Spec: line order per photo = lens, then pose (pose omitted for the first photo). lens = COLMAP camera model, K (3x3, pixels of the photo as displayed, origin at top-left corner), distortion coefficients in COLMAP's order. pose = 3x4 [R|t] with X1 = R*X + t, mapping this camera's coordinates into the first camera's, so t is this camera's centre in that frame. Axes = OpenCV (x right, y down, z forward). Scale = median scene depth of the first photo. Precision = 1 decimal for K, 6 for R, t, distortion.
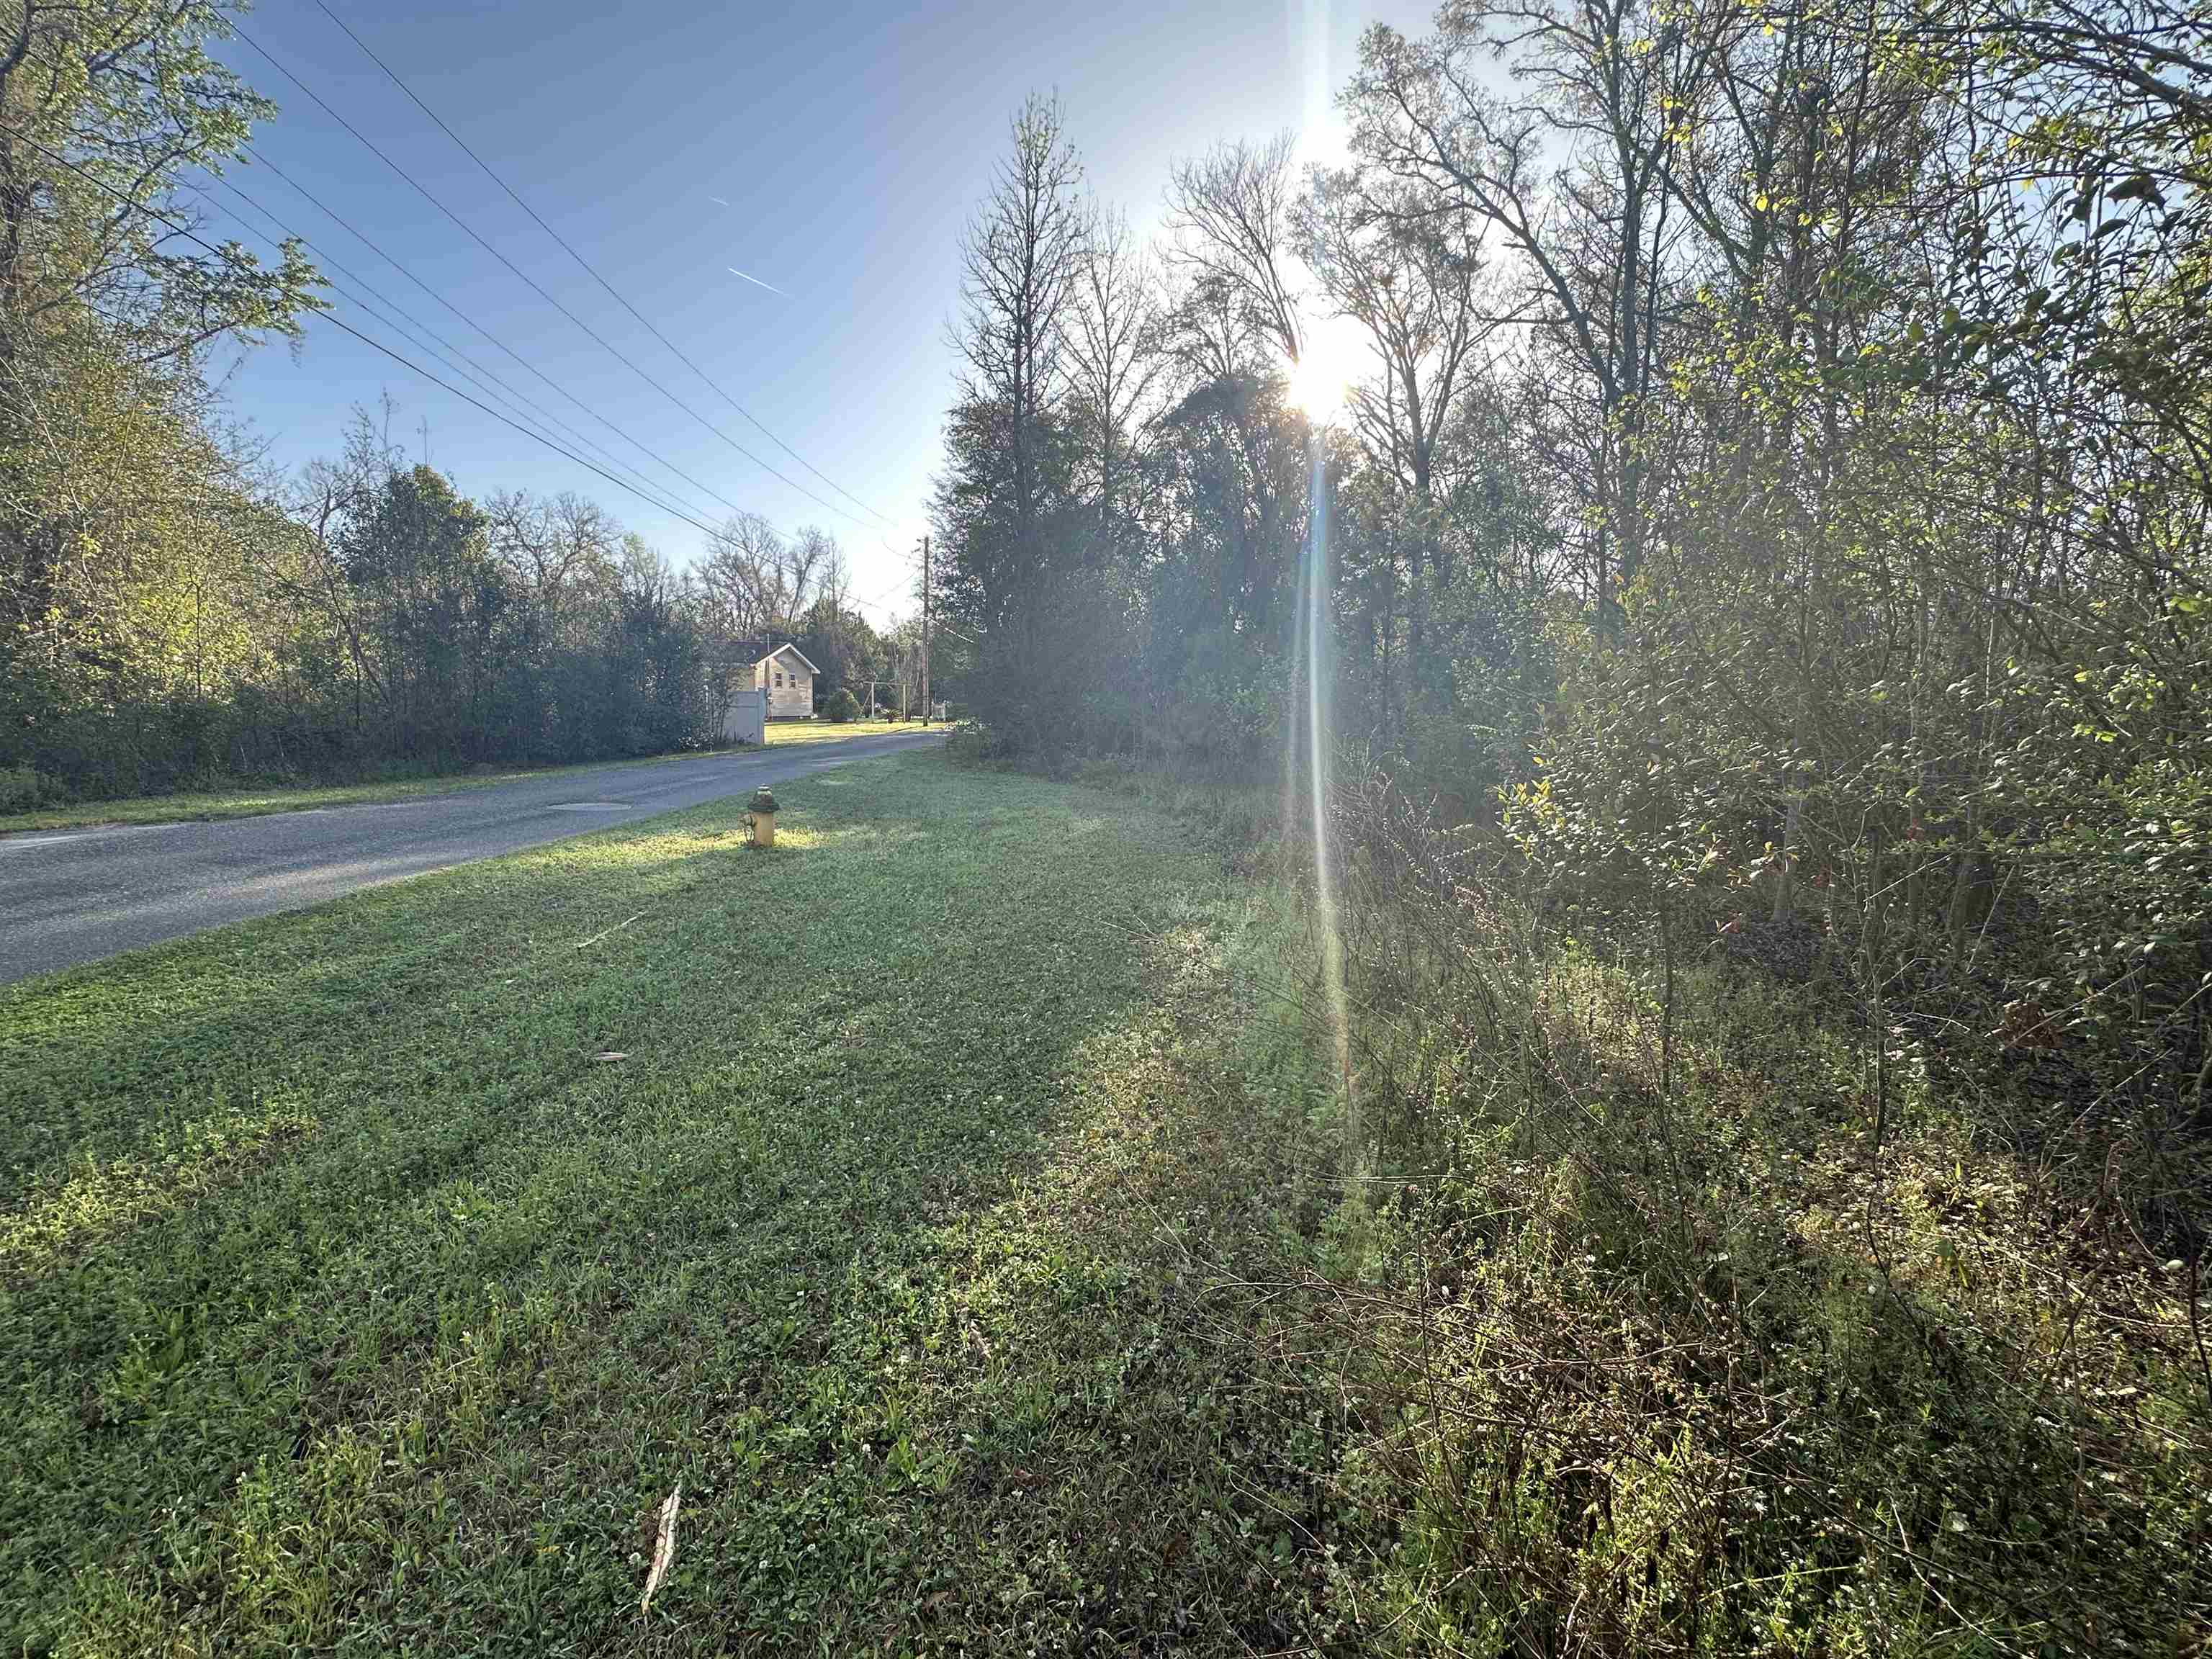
lens RADIAL K [[883.7, 0, 1106.0], [0, 883.7, 829.5], [0, 0, 1]] dist [-0.000368, 0.000458]
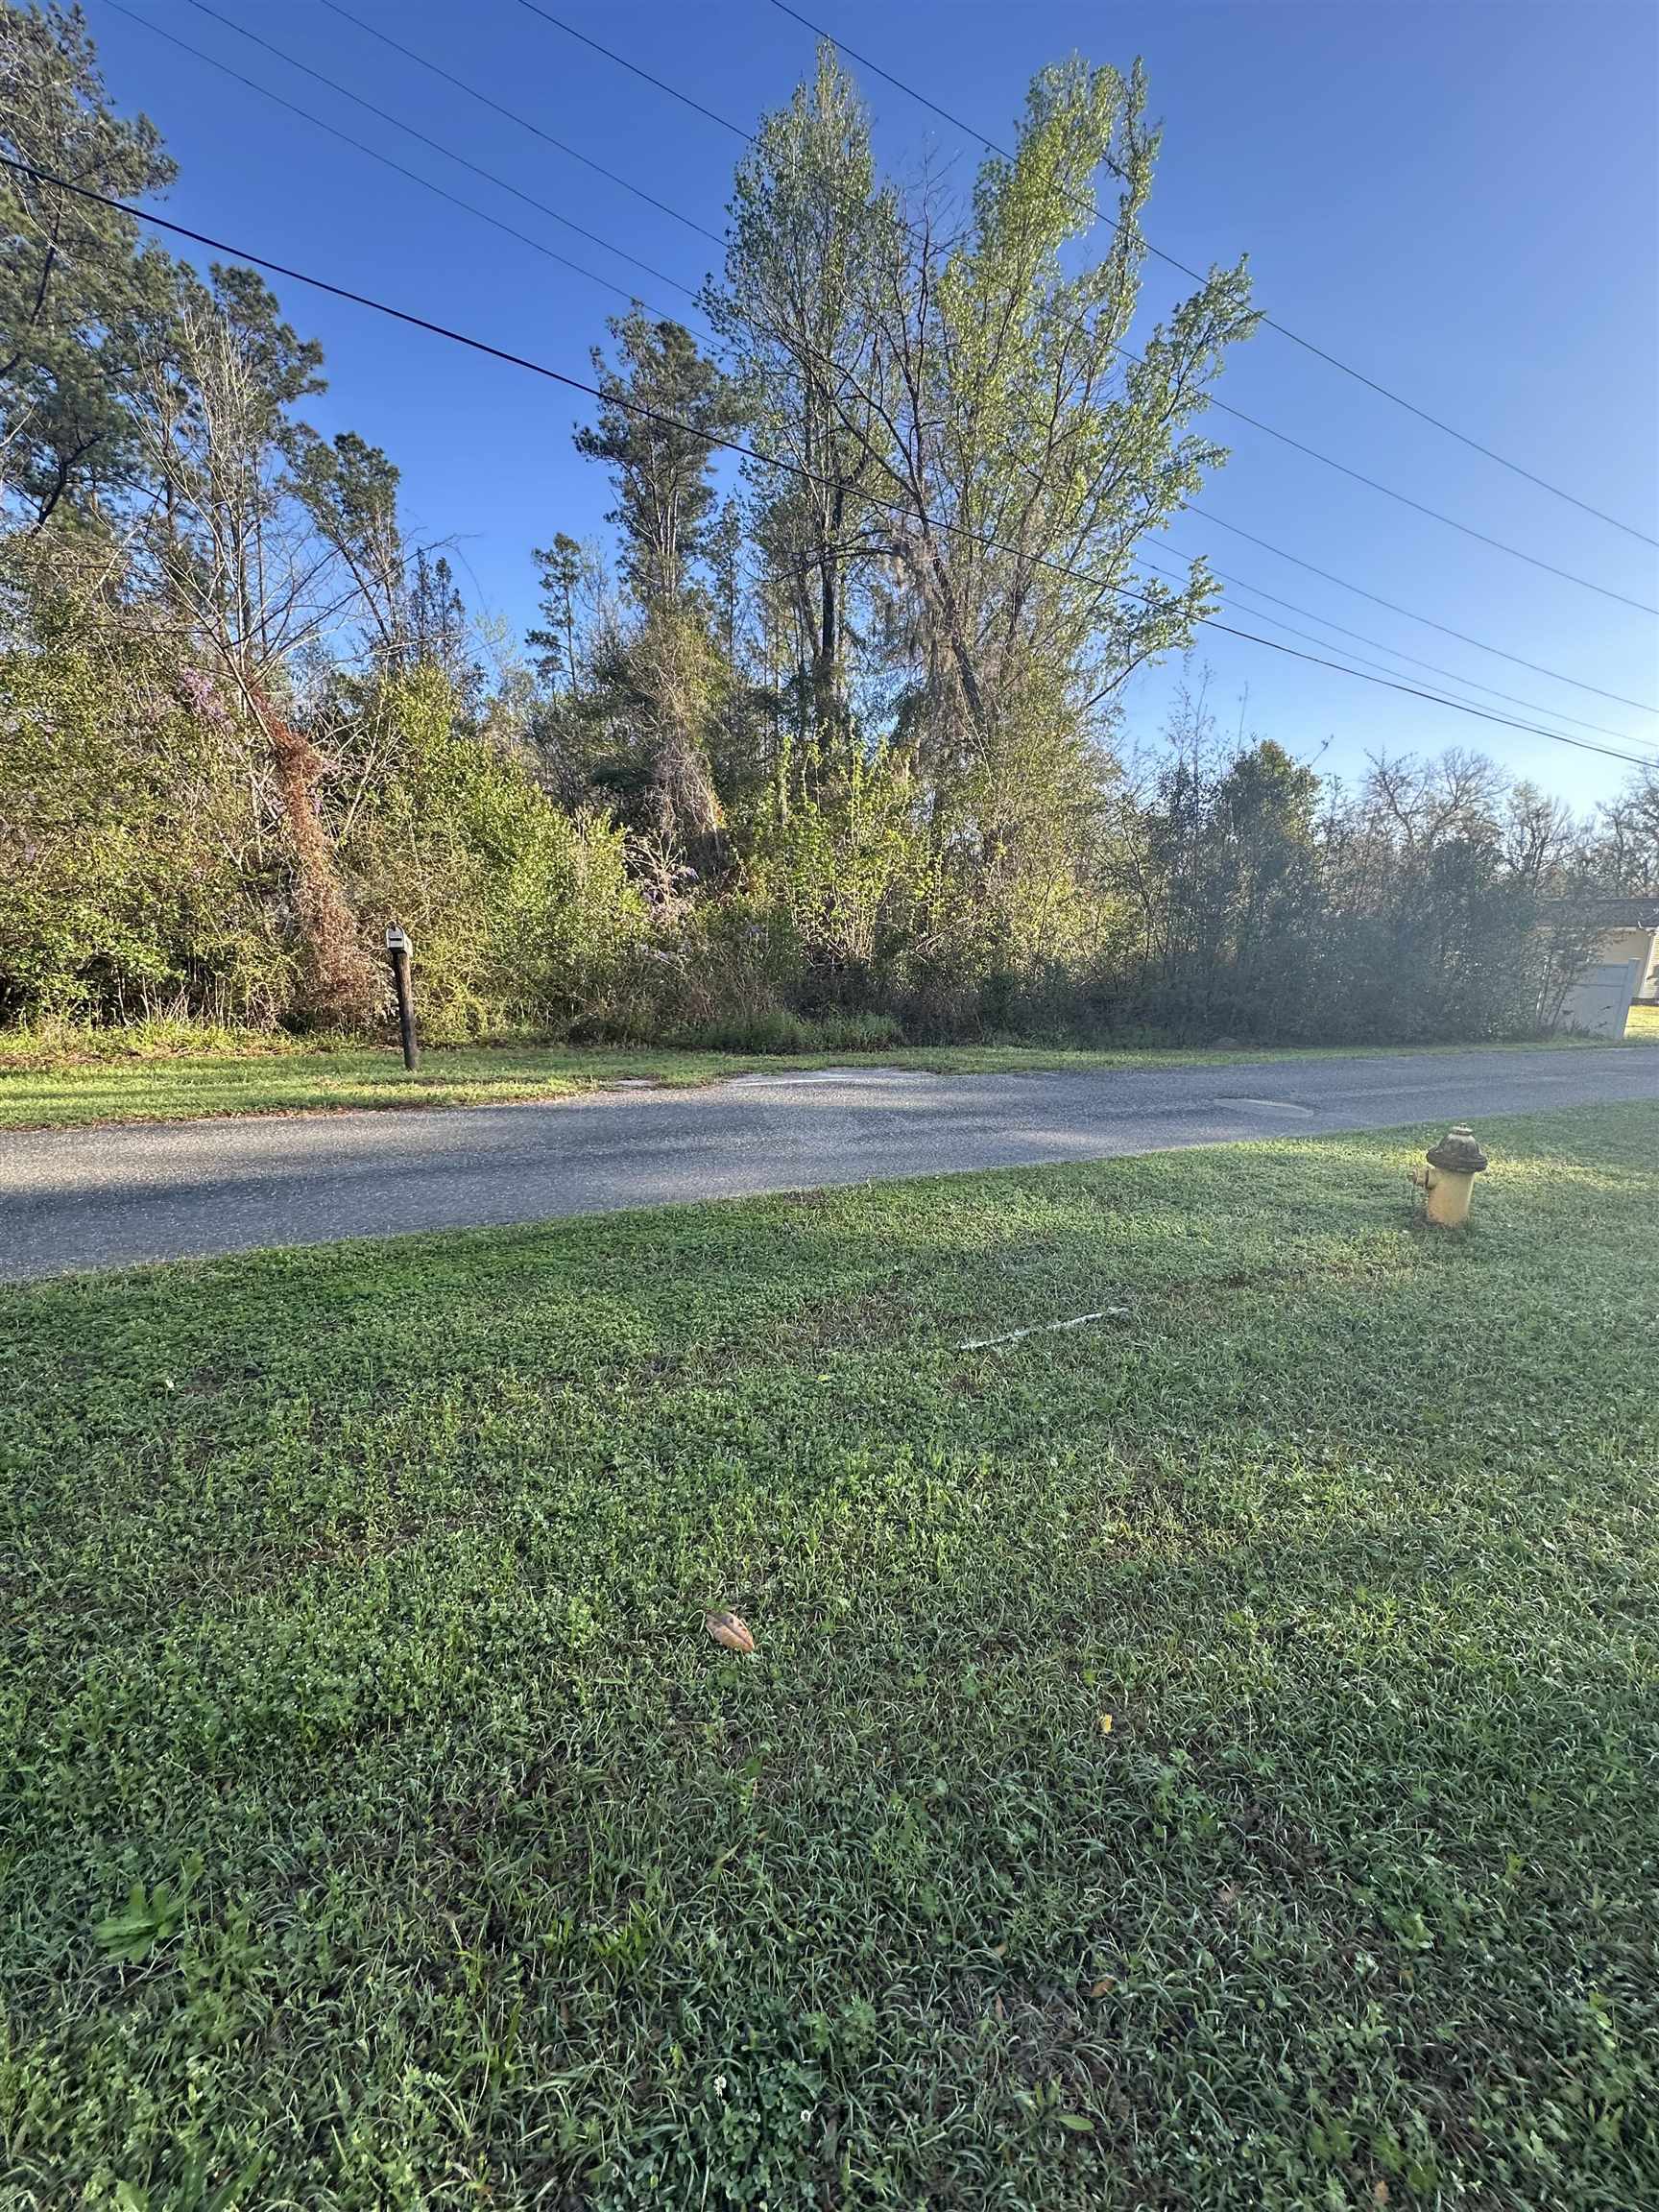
lens RADIAL K [[883.7, 0, 829.5], [0, 883.7, 1106.0], [0, 0, 1]] dist [-0.000368, 0.000458]
pose [[0.425269, 0.151424, -0.892310, -0.010217], [-0.146484, 0.984422, 0.097242, -0.018198], [0.893134, 0.089355, 0.440825, 0.112854]]
